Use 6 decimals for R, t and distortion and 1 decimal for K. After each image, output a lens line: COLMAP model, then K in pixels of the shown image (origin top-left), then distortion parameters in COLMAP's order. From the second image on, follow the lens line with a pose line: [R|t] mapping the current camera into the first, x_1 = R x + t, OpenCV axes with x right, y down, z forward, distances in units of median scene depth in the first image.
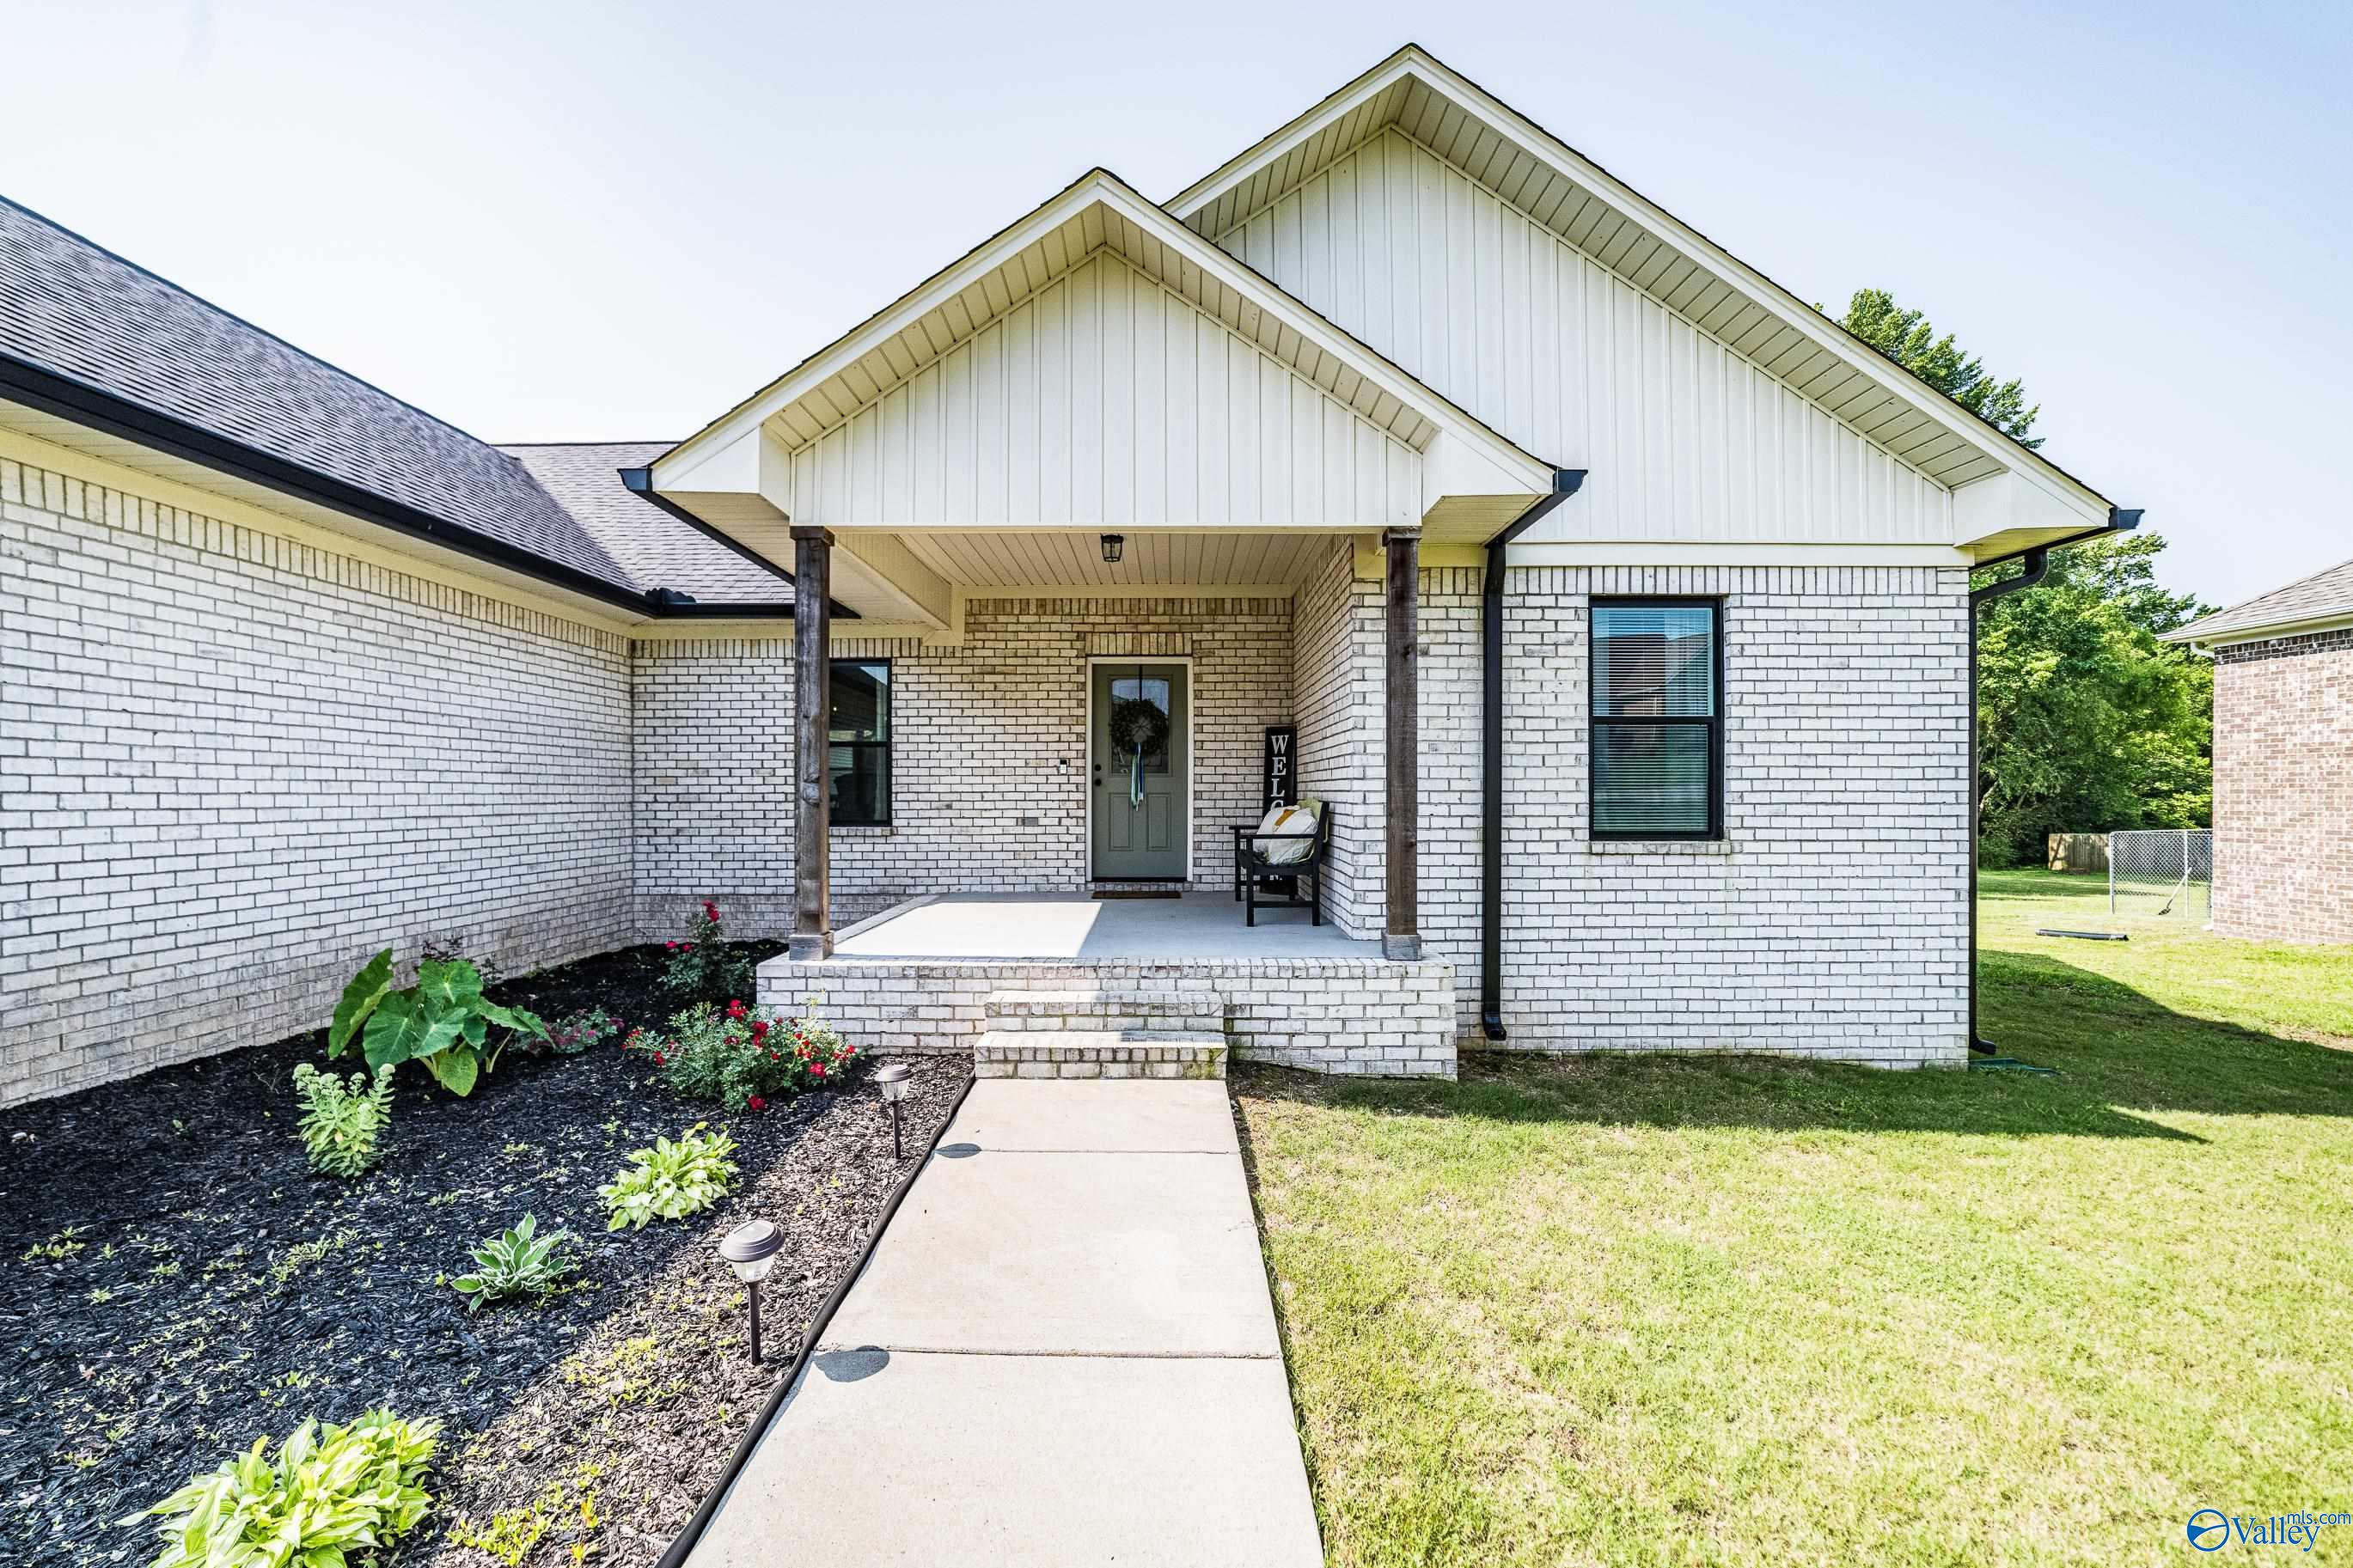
lens RADIAL K [[921.0, 0, 1181.9], [0, 921.0, 799.8], [0, 0, 1]] dist [-0.004693, 0.005394]
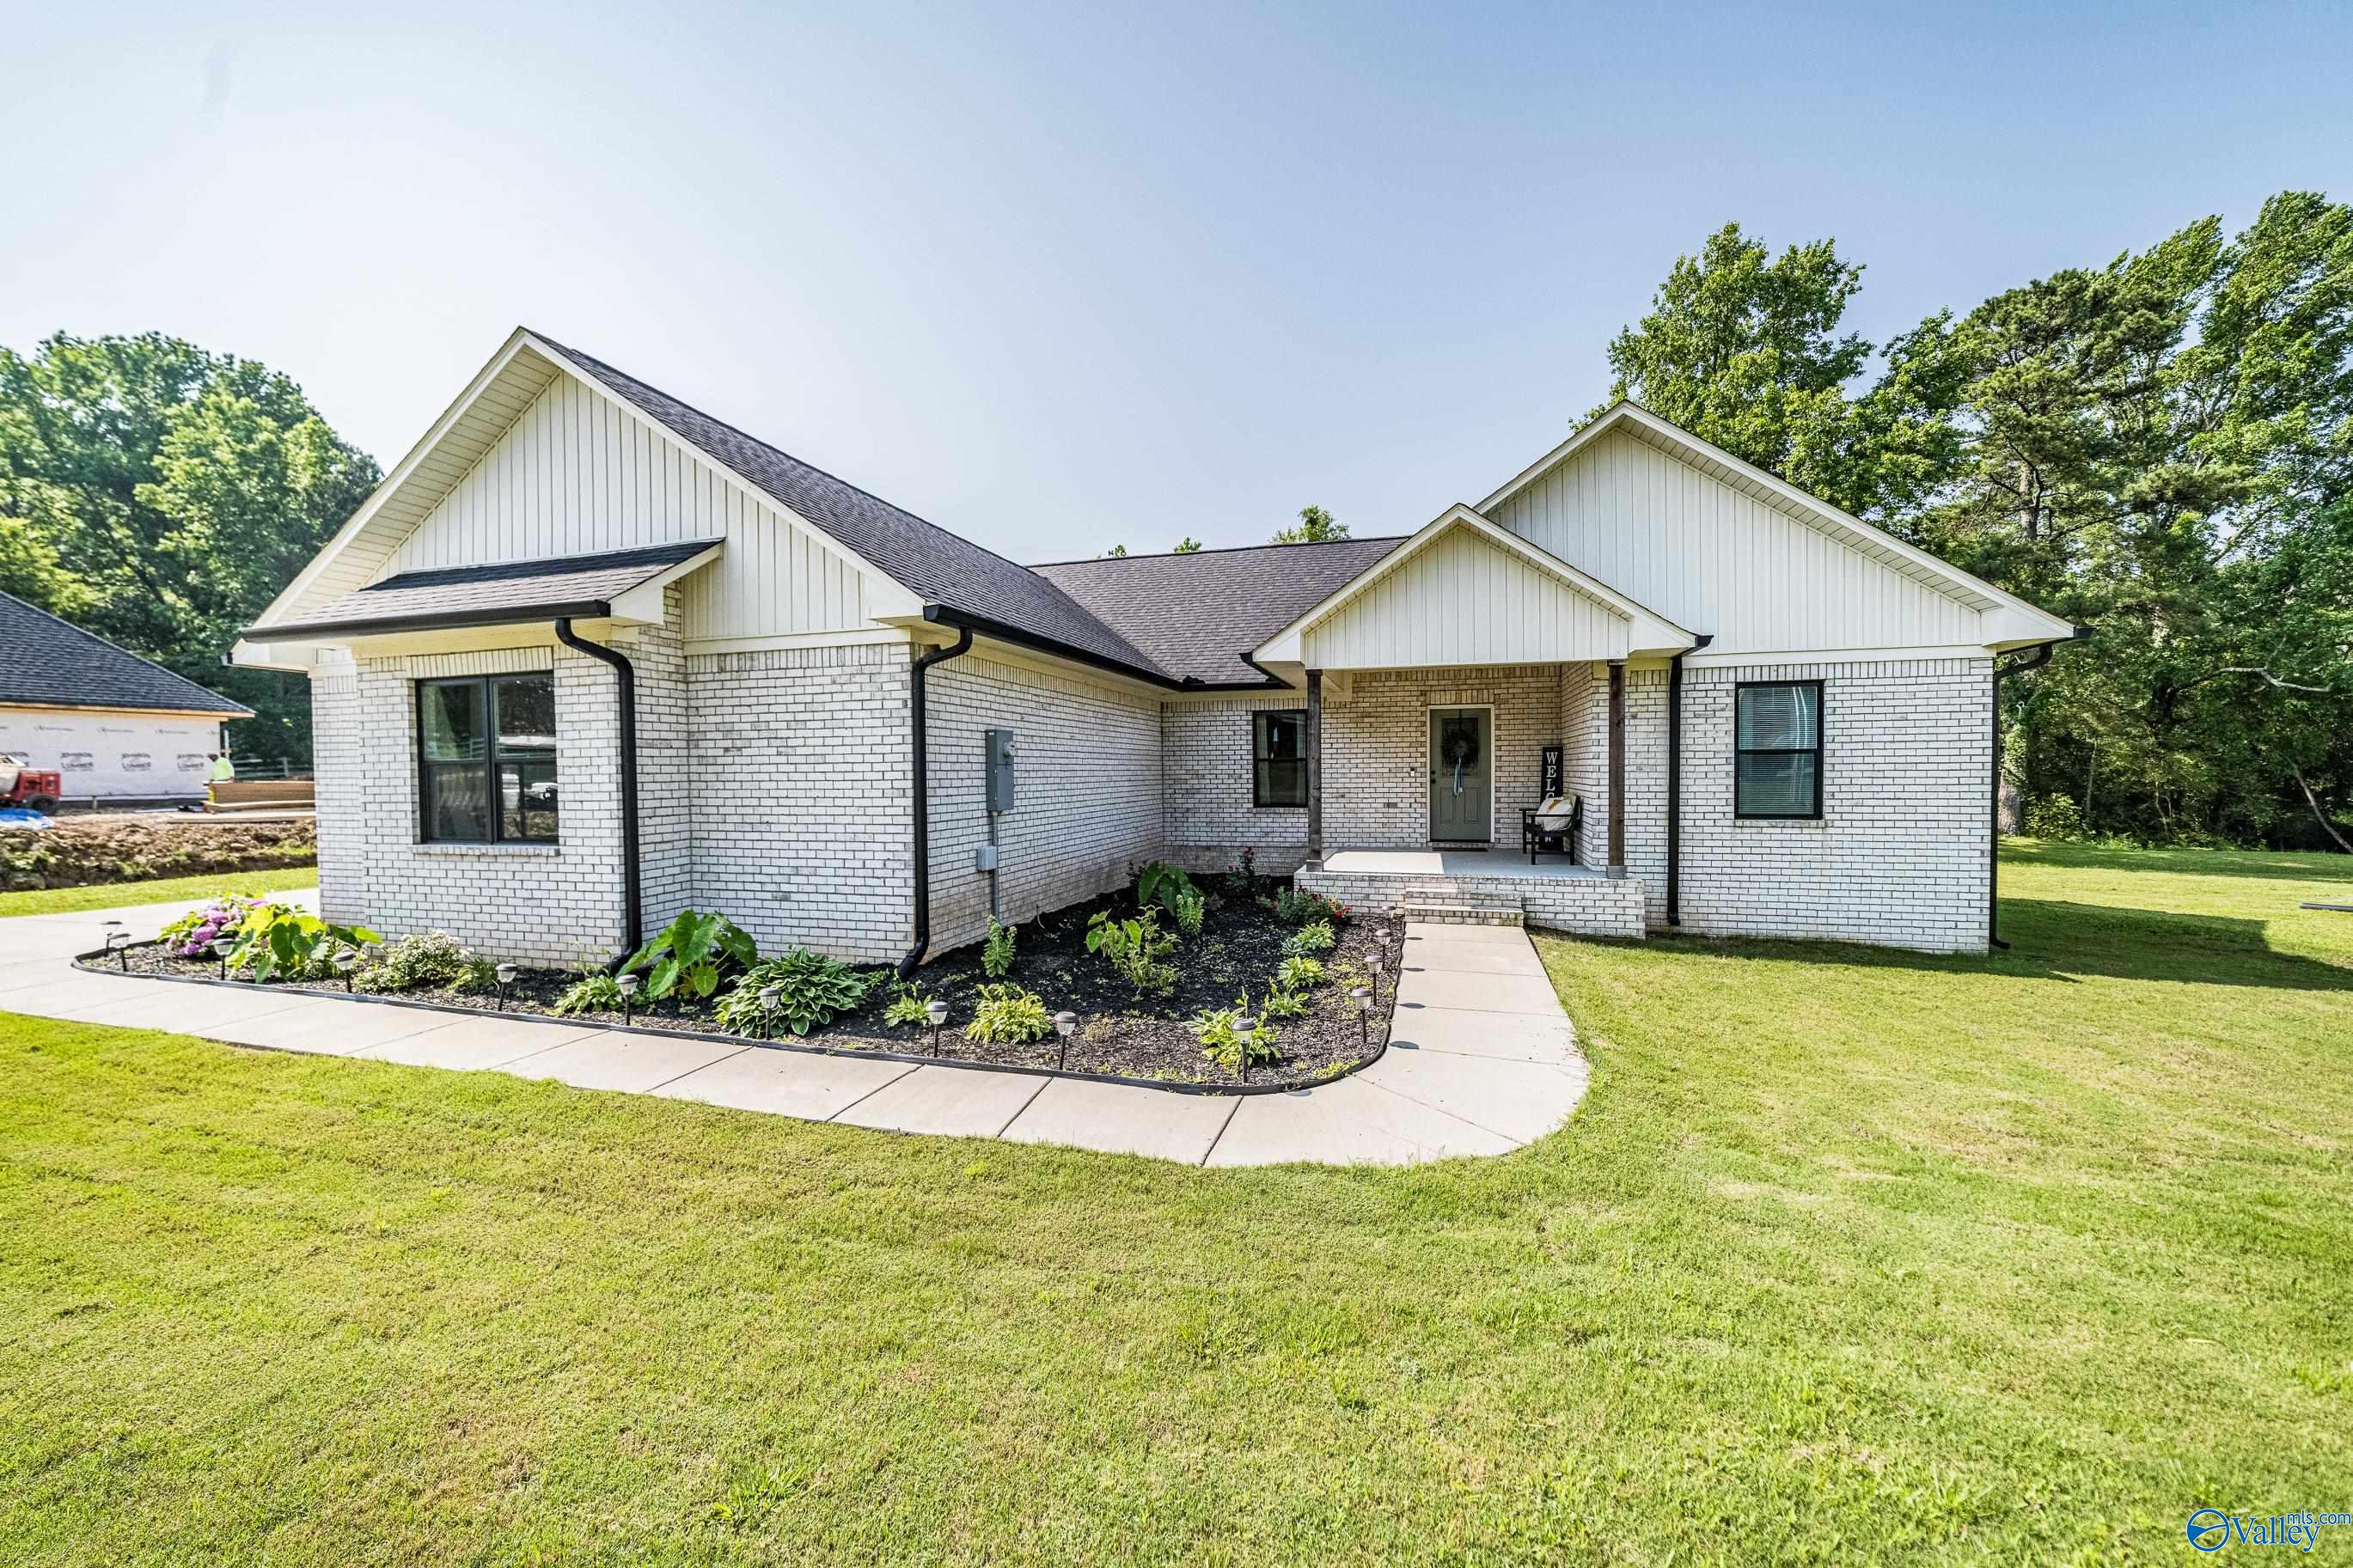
lens RADIAL K [[921.0, 0, 1182.9], [0, 921.0, 790.2], [0, 0, 1]] dist [-0.004693, 0.005394]
pose [[0.961091, -0.001361, -0.276230, -0.096228], [0.006758, 0.999804, 0.018586, -0.052797], [0.276151, -0.019730, 0.960912, -1.017792]]
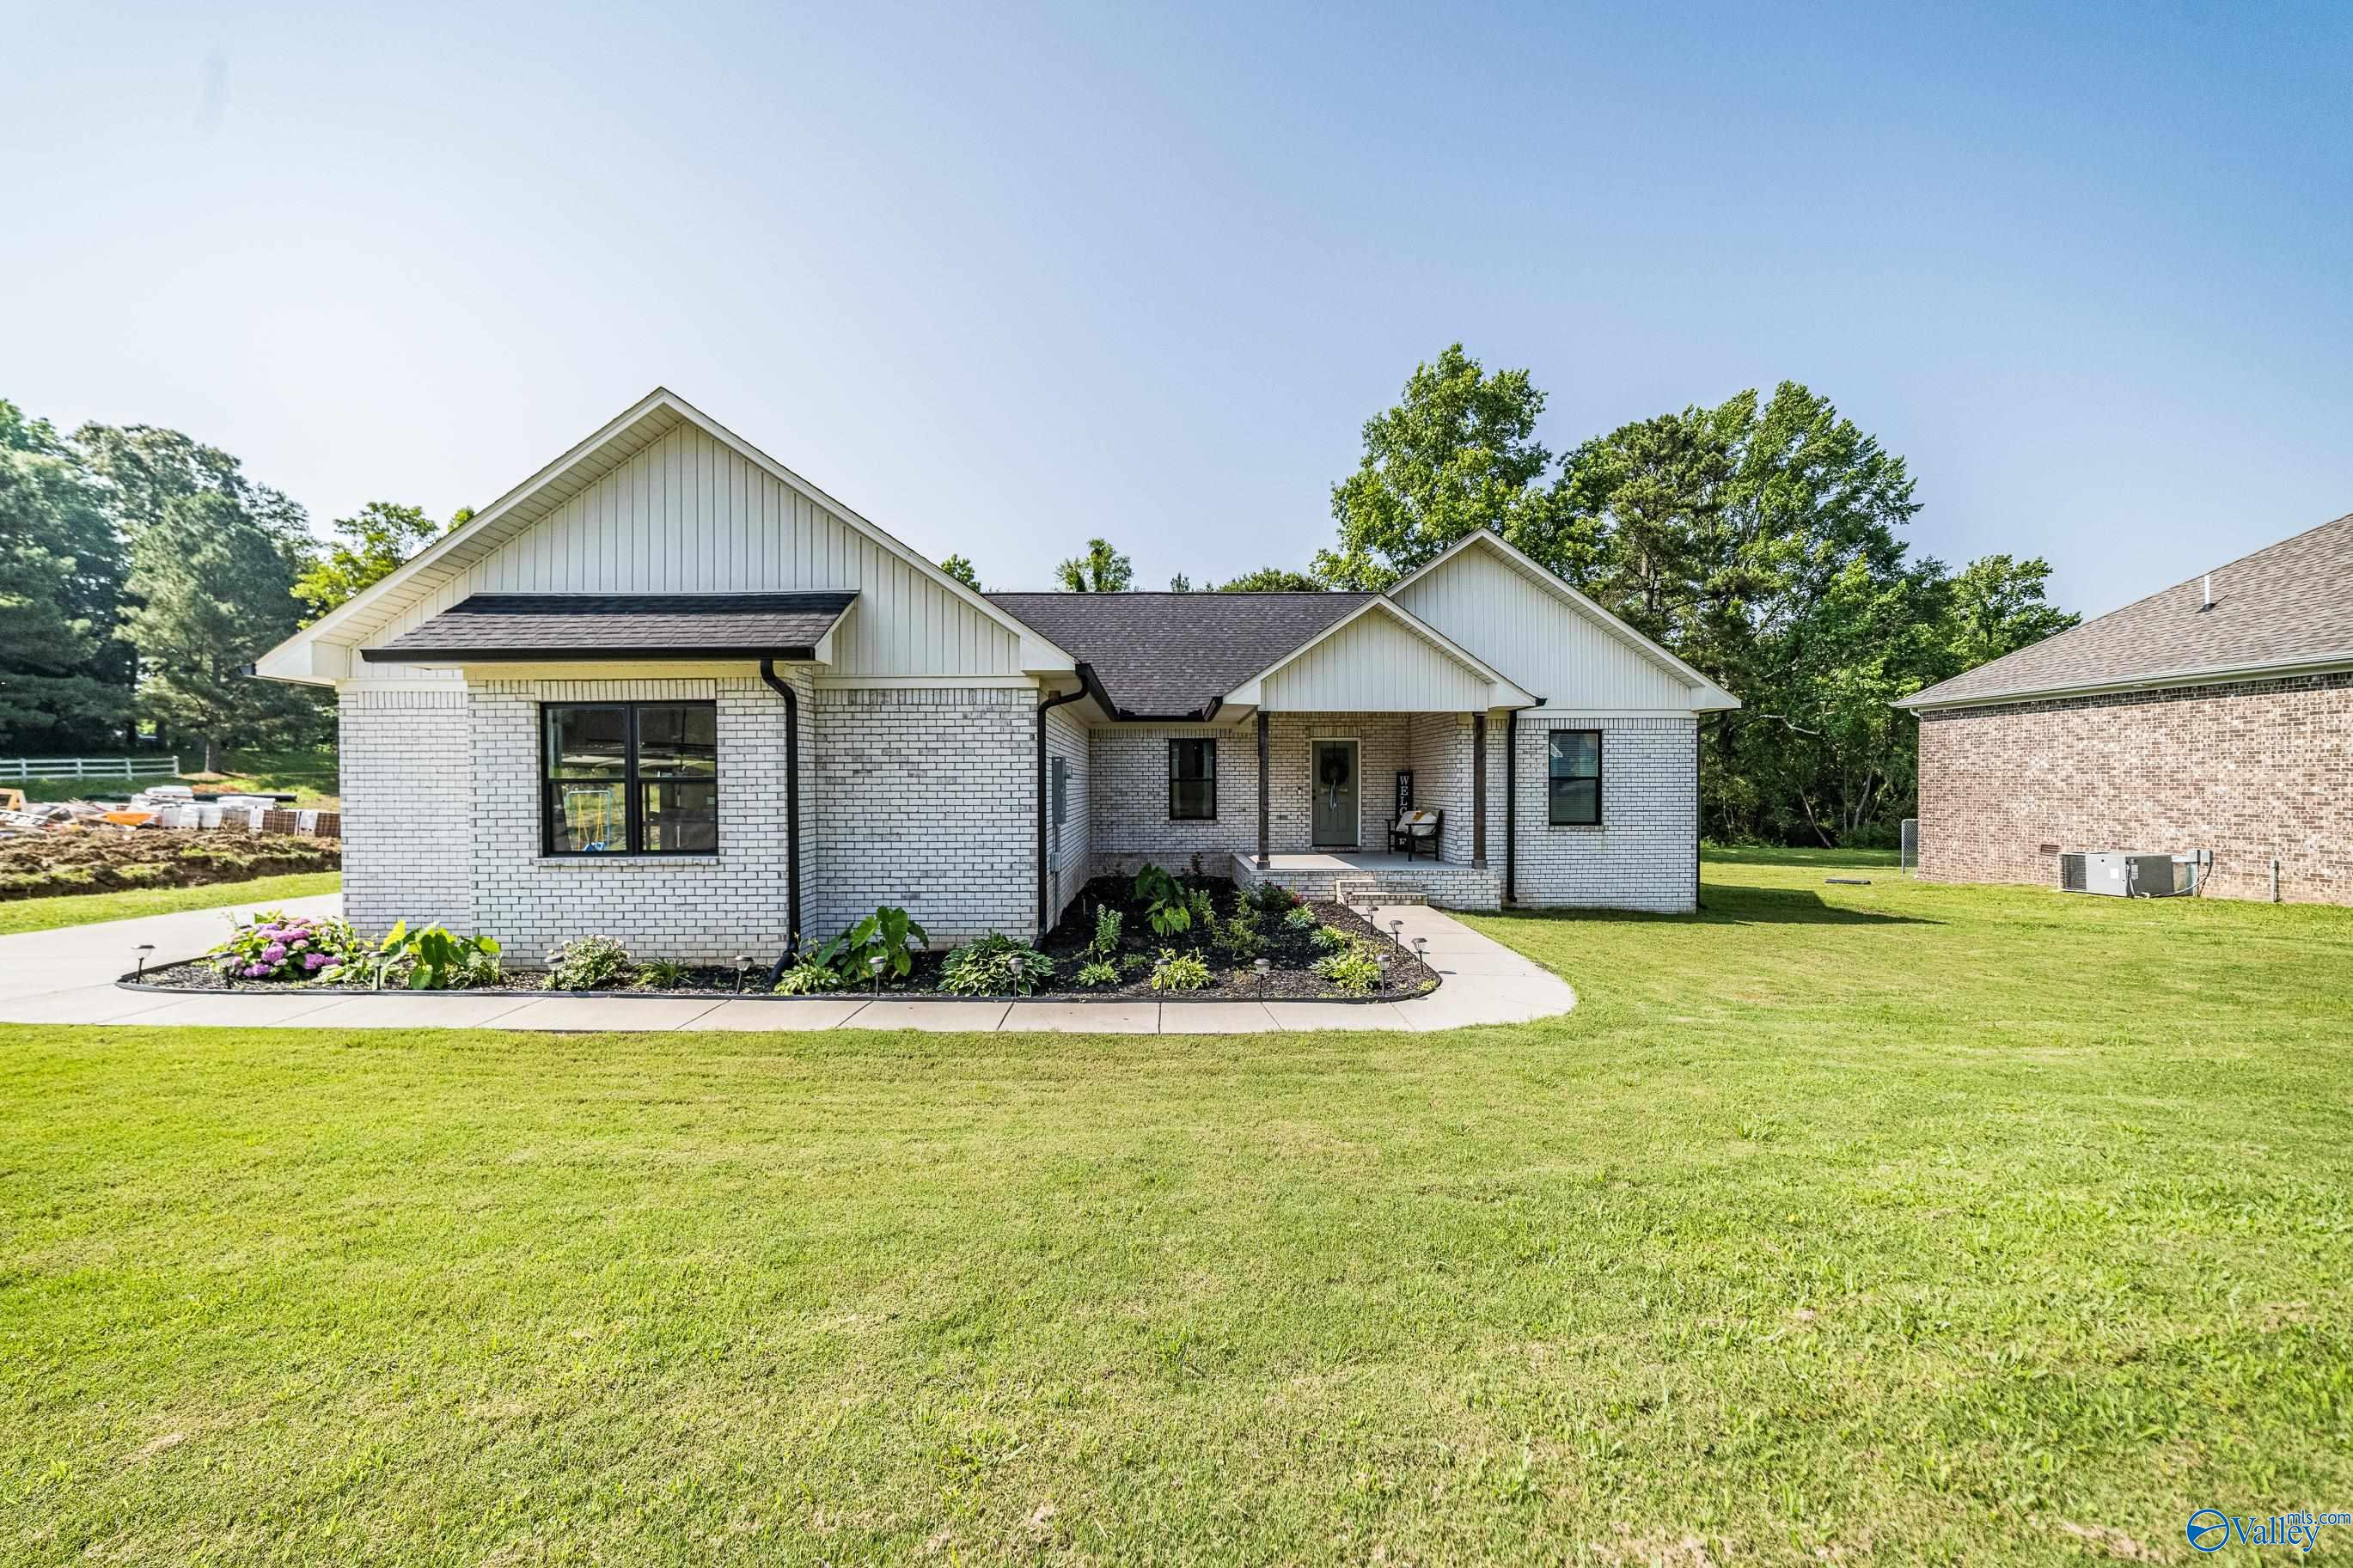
lens RADIAL K [[921.0, 0, 1179.7], [0, 921.0, 795.7], [0, 0, 1]] dist [-0.004693, 0.005394]
pose [[0.999819, -0.001276, 0.018986, -0.626212], [0.001061, 0.999935, 0.011364, -0.068988], [-0.018999, -0.011341, 0.999755, -1.524399]]
